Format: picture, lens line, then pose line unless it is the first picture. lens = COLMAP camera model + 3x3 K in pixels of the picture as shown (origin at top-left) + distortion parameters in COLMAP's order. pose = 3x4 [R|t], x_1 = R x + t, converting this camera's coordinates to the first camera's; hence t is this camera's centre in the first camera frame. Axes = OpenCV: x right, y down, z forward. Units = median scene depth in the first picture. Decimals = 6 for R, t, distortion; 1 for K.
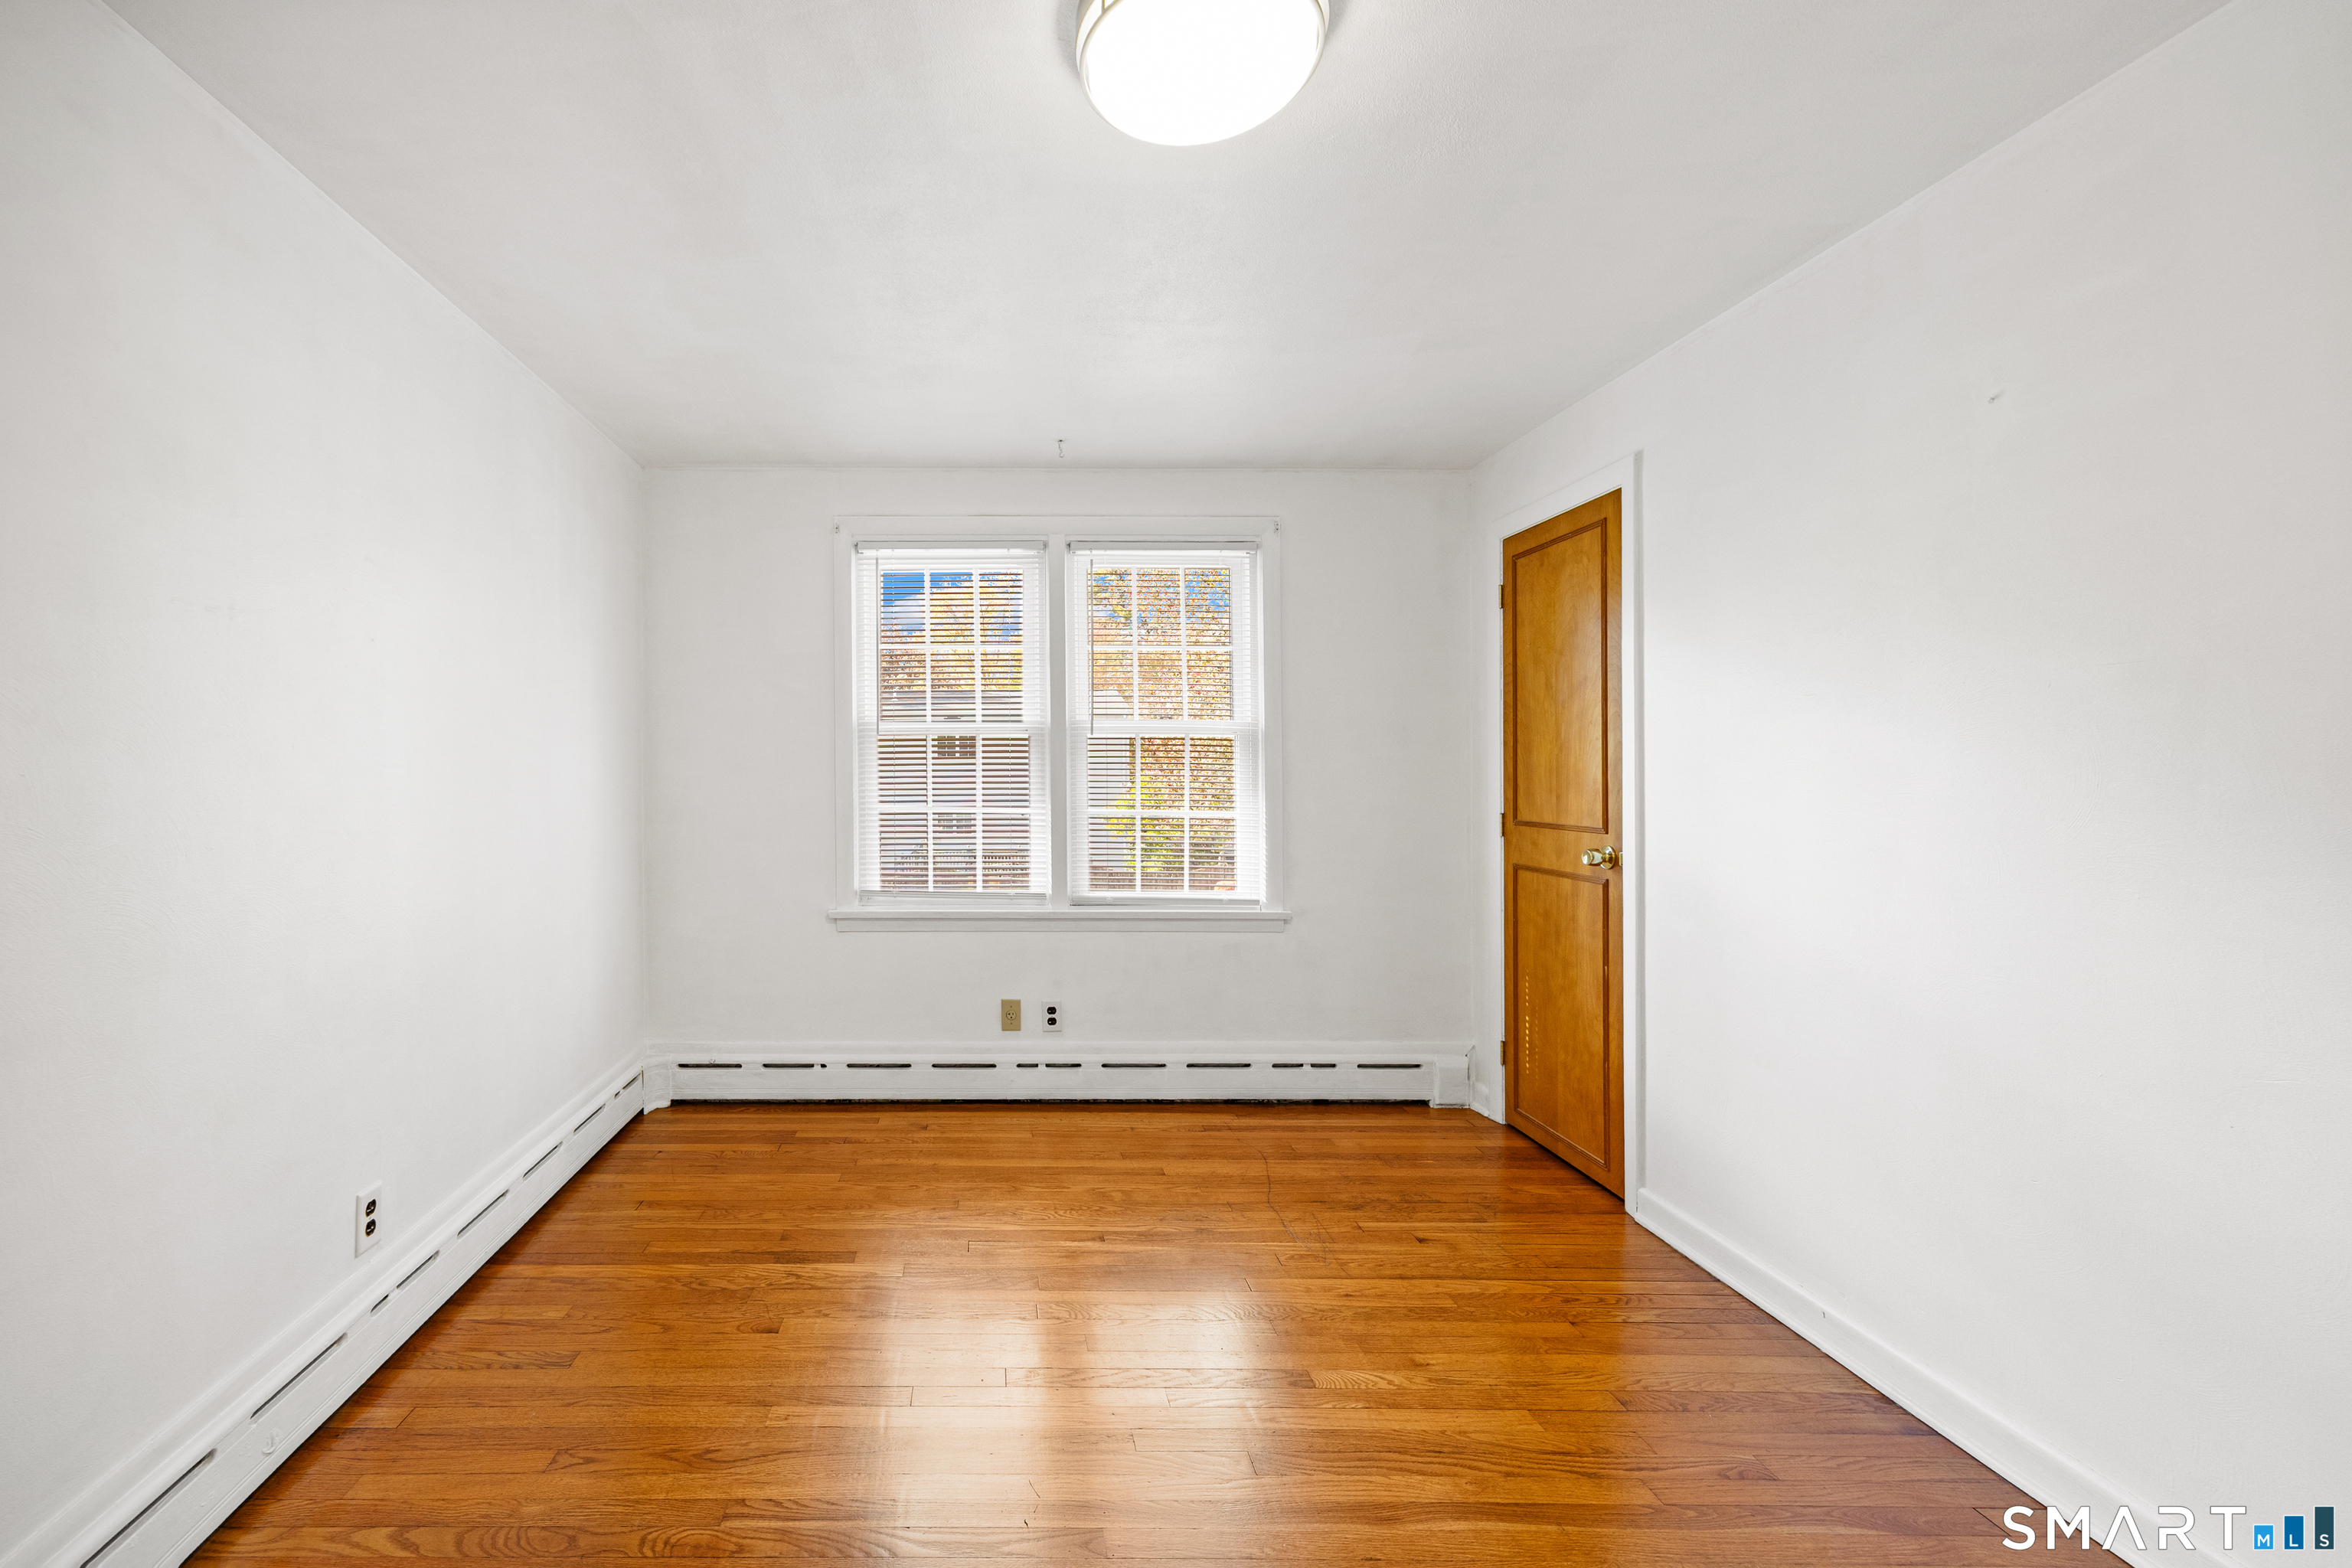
lens RADIAL K [[926.3, 0, 1151.5], [0, 926.3, 771.7], [0, 0, 1]] dist [-0.008007, 0.001168]
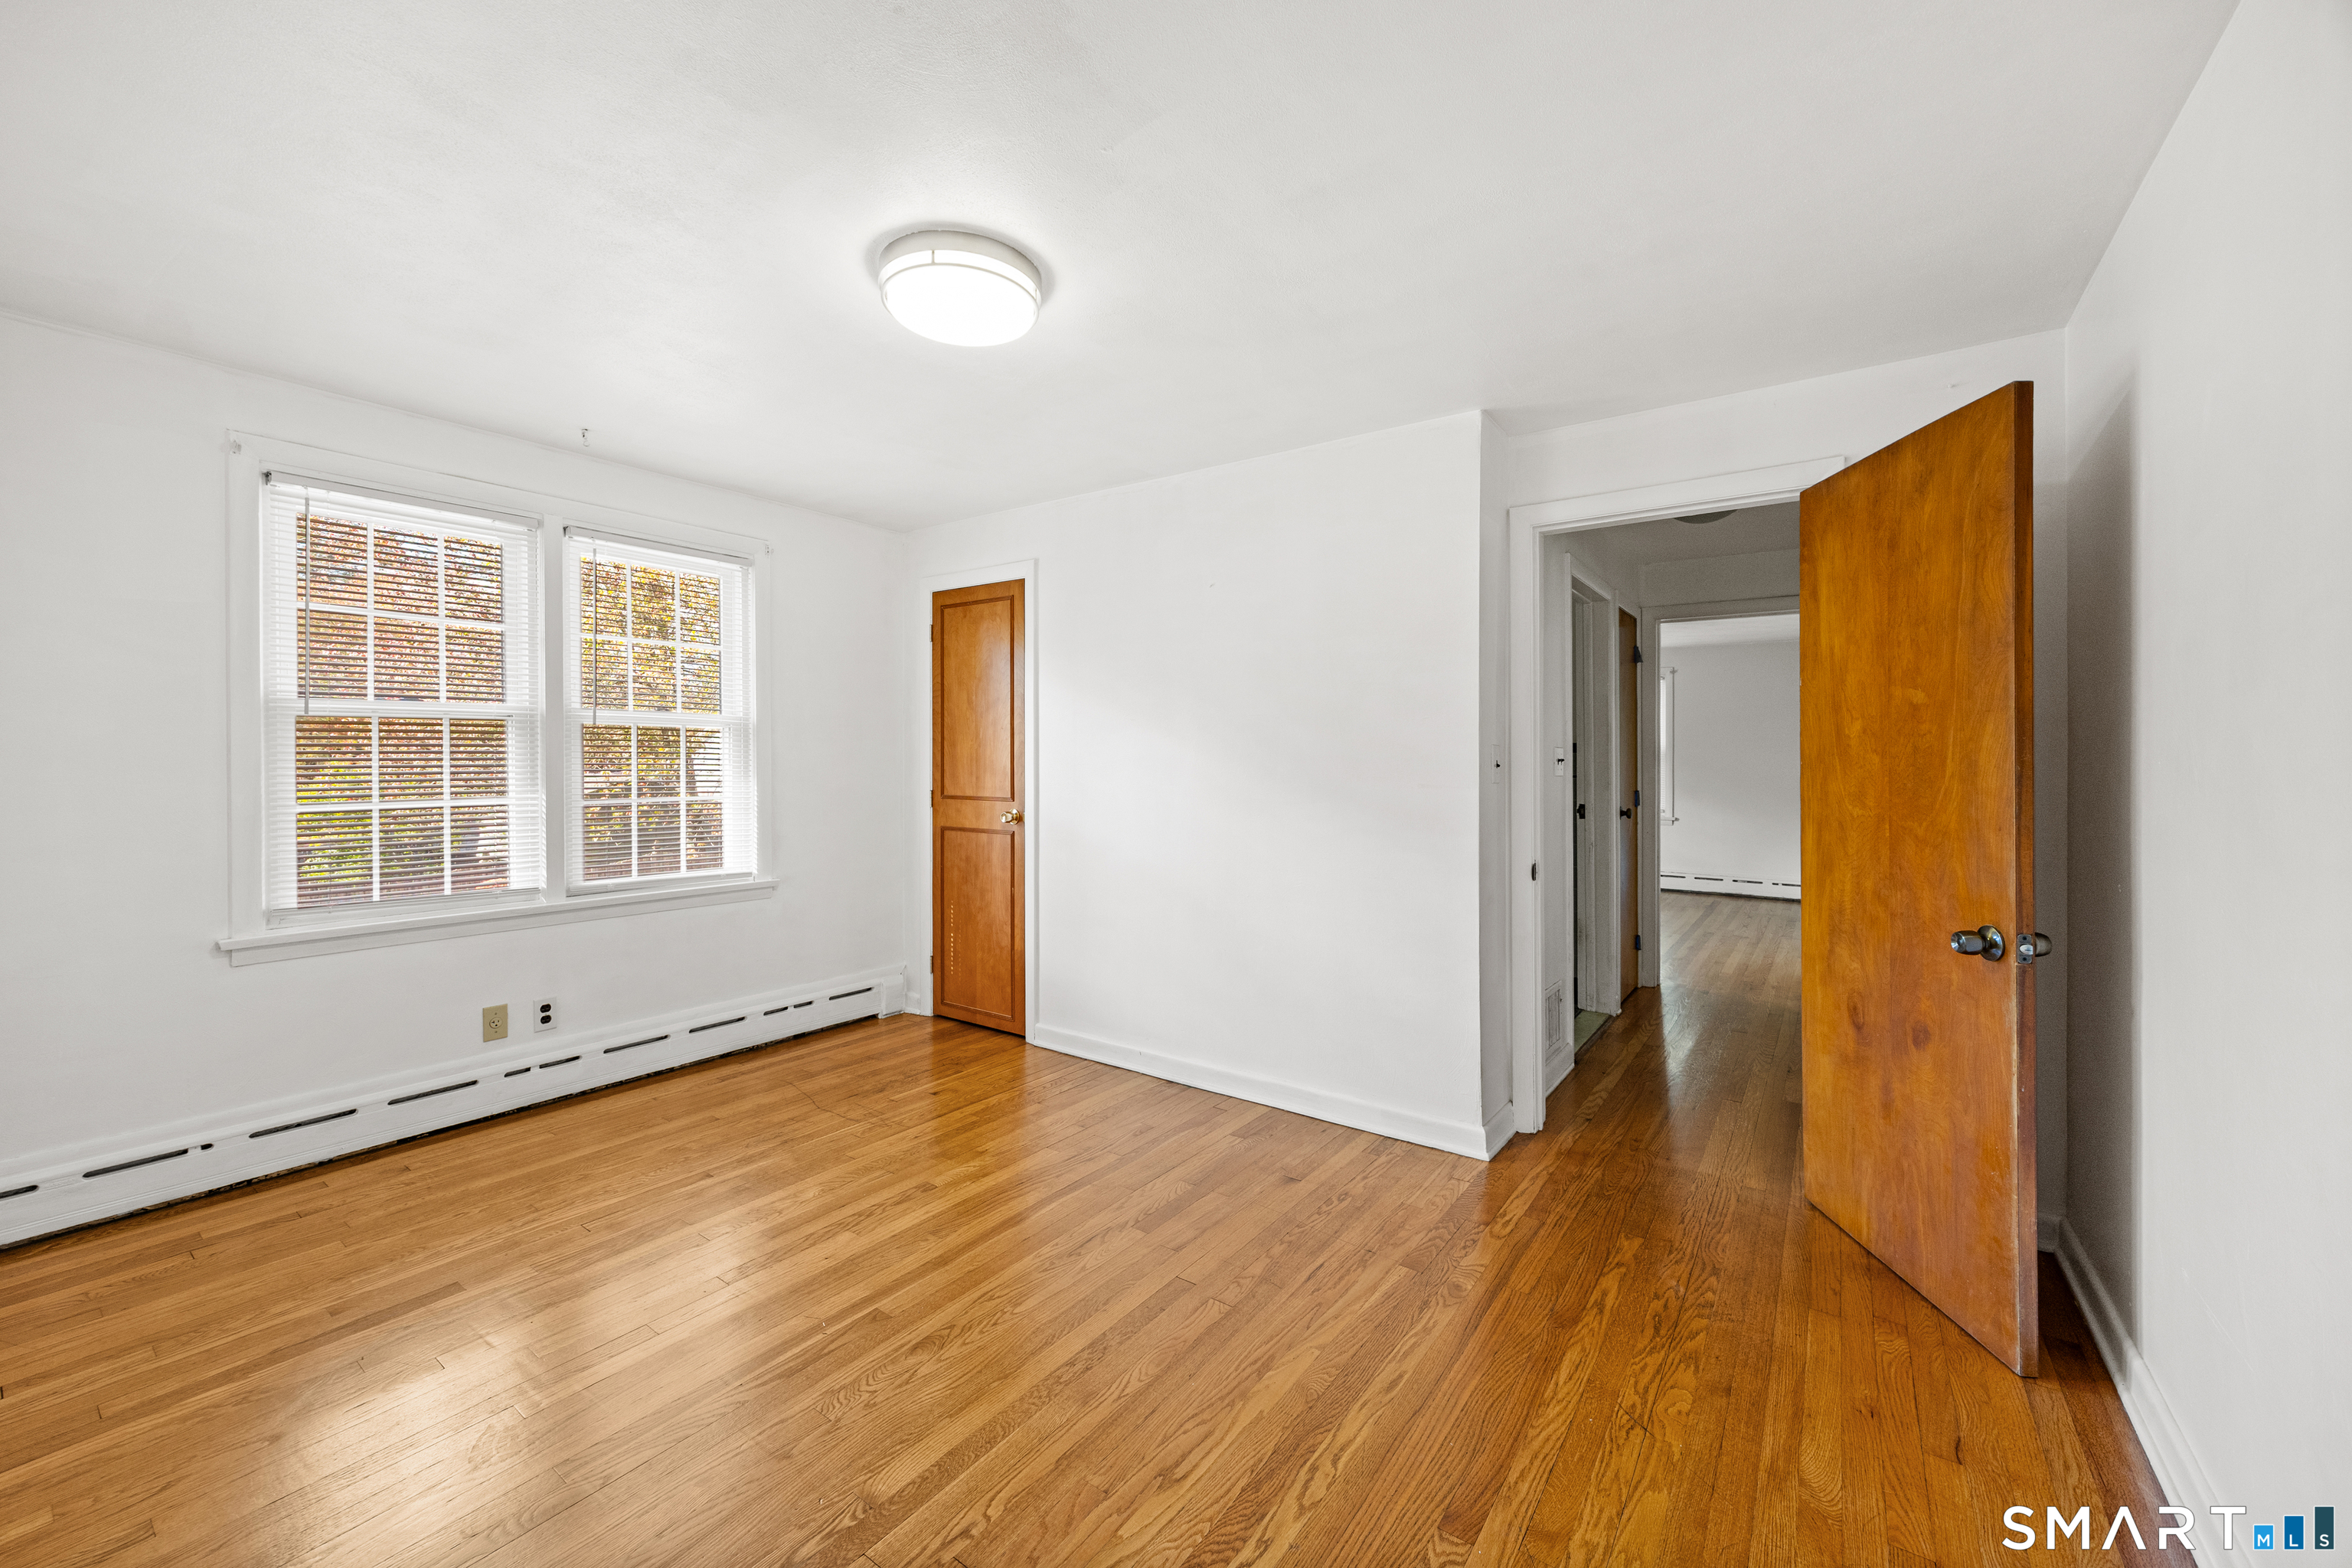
lens RADIAL K [[926.3, 0, 1204.9], [0, 926.3, 748.1], [0, 0, 1]] dist [-0.008007, 0.001168]
pose [[0.557780, 0.010531, 0.829922, -0.534895], [-0.002791, 0.999938, -0.010812, -0.004277], [-0.829984, 0.003714, 0.557774, -0.107039]]
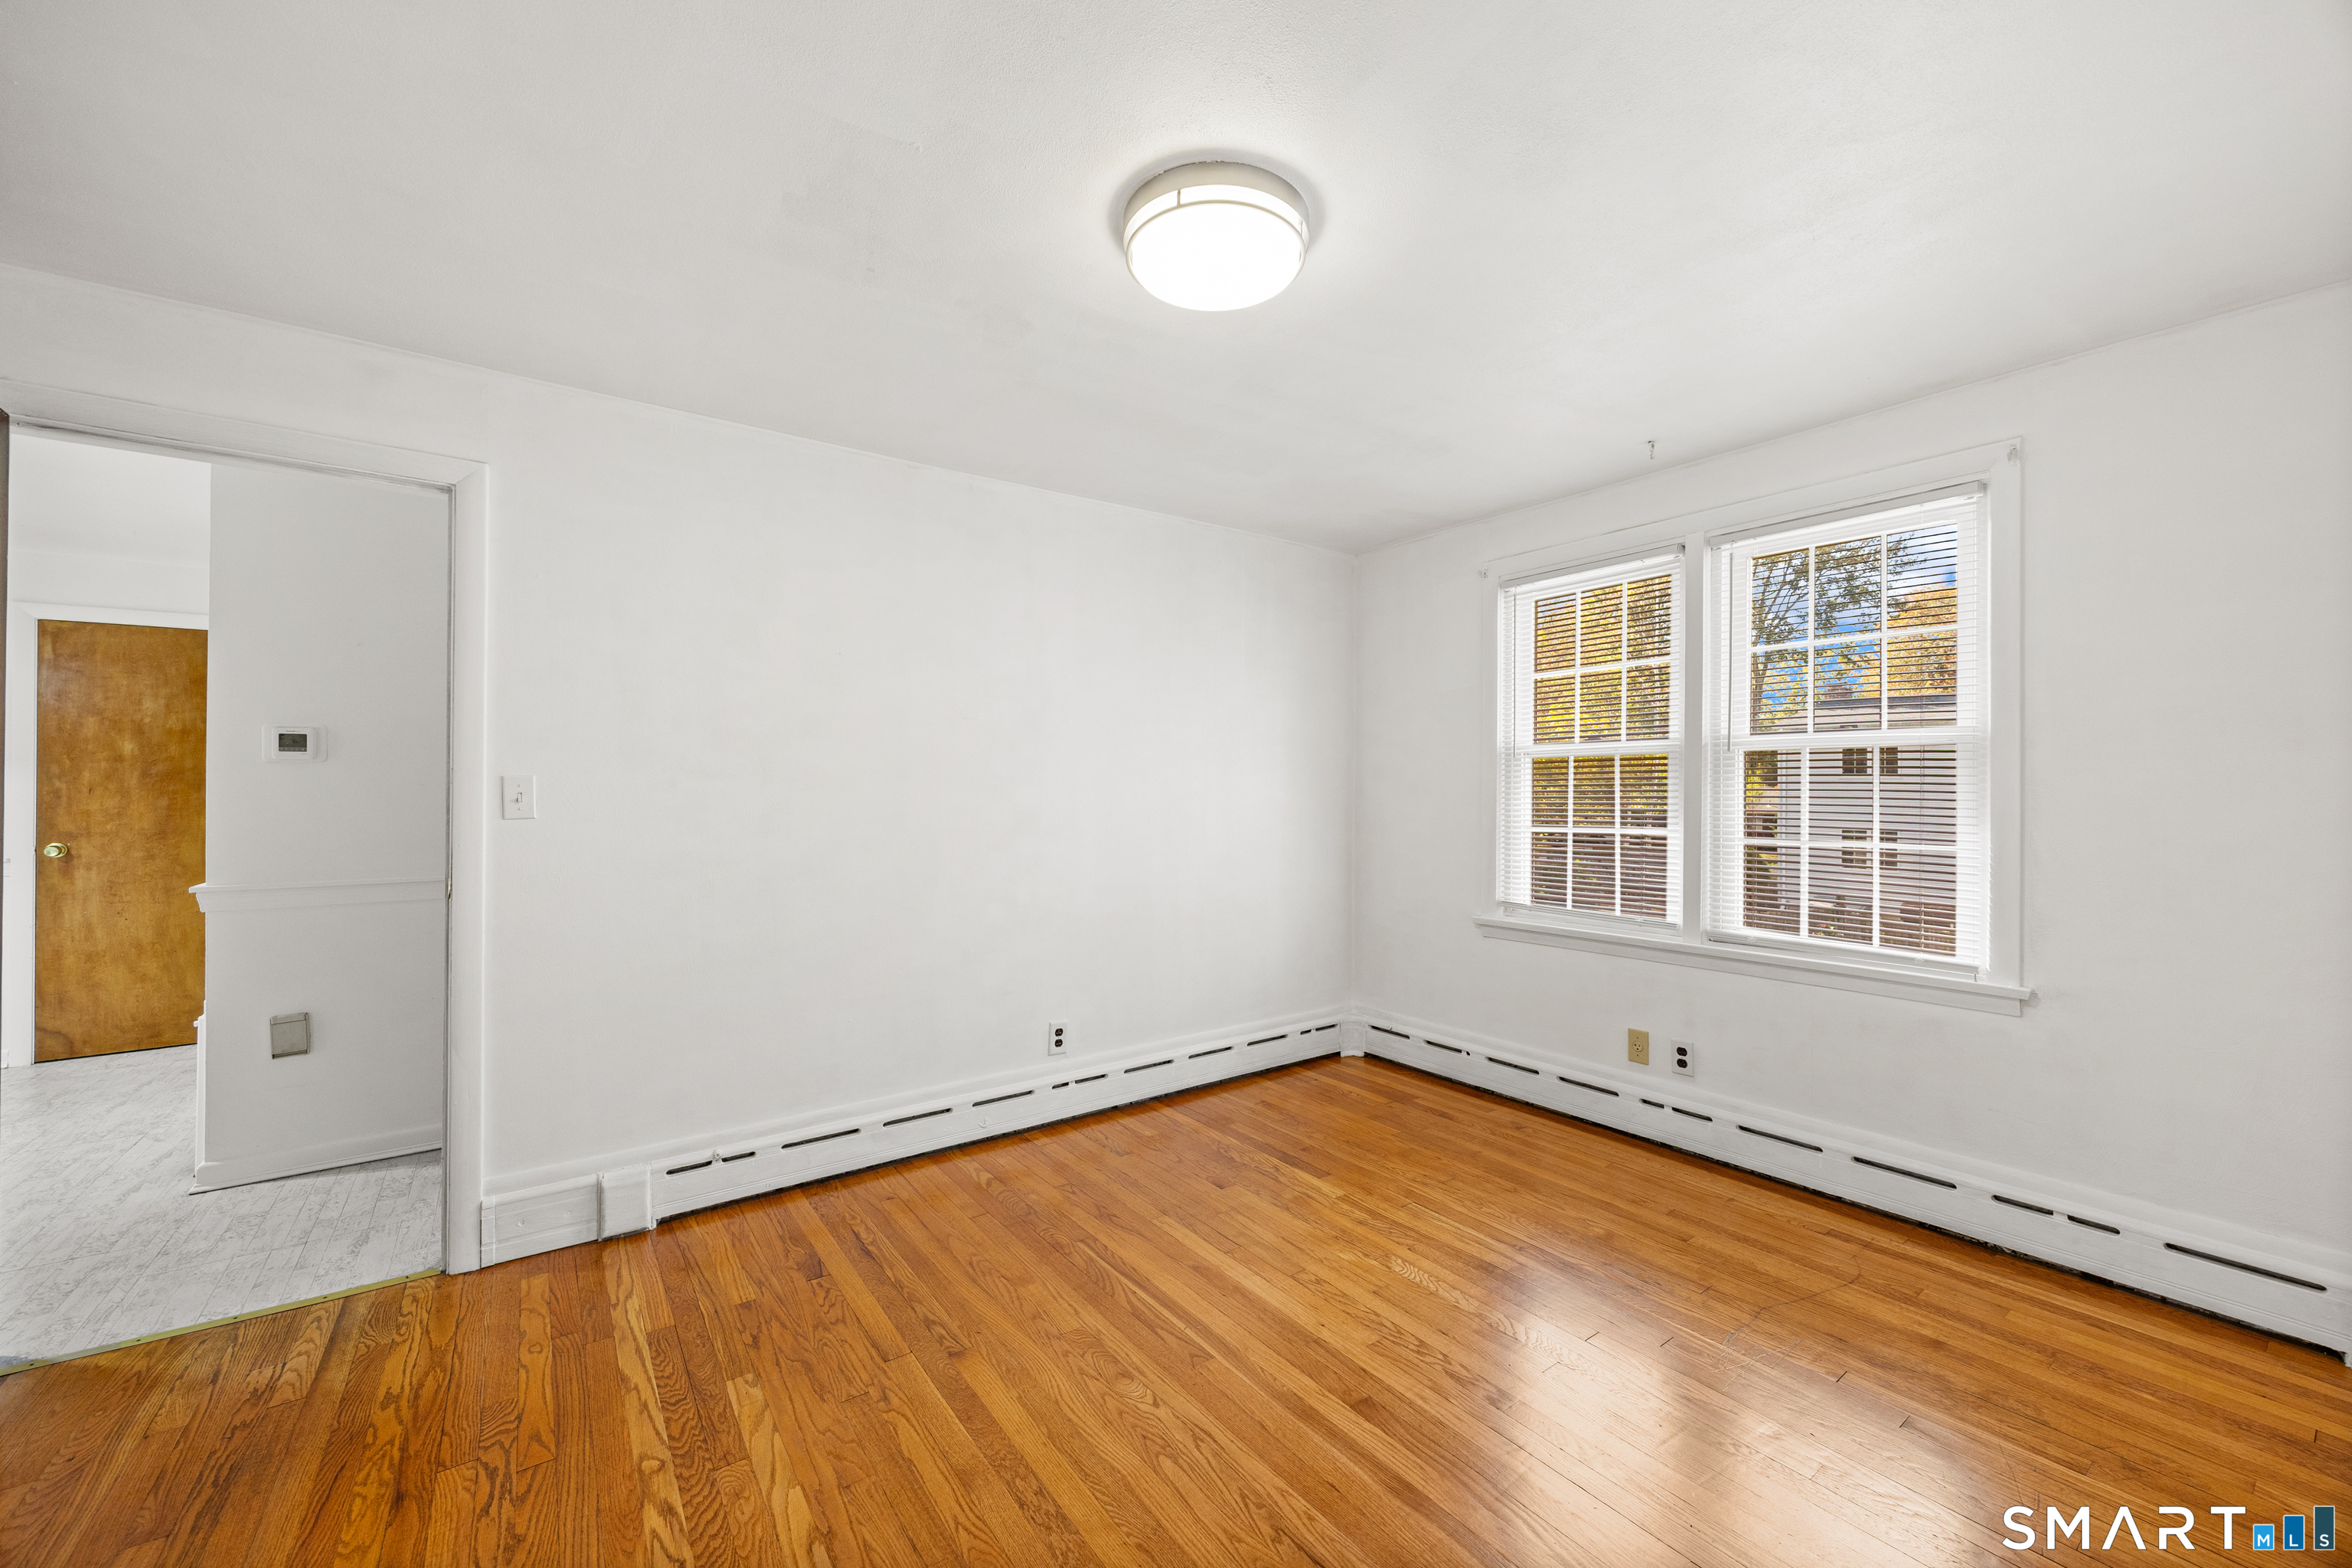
lens RADIAL K [[926.3, 0, 1182.1], [0, 926.3, 783.6], [0, 0, 1]] dist [-0.008007, 0.001168]
pose [[0.579230, -0.005815, -0.815143, 0.362318], [0.000135, 0.999975, -0.007038, -0.002616], [0.815164, 0.003967, 0.579216, 0.062017]]
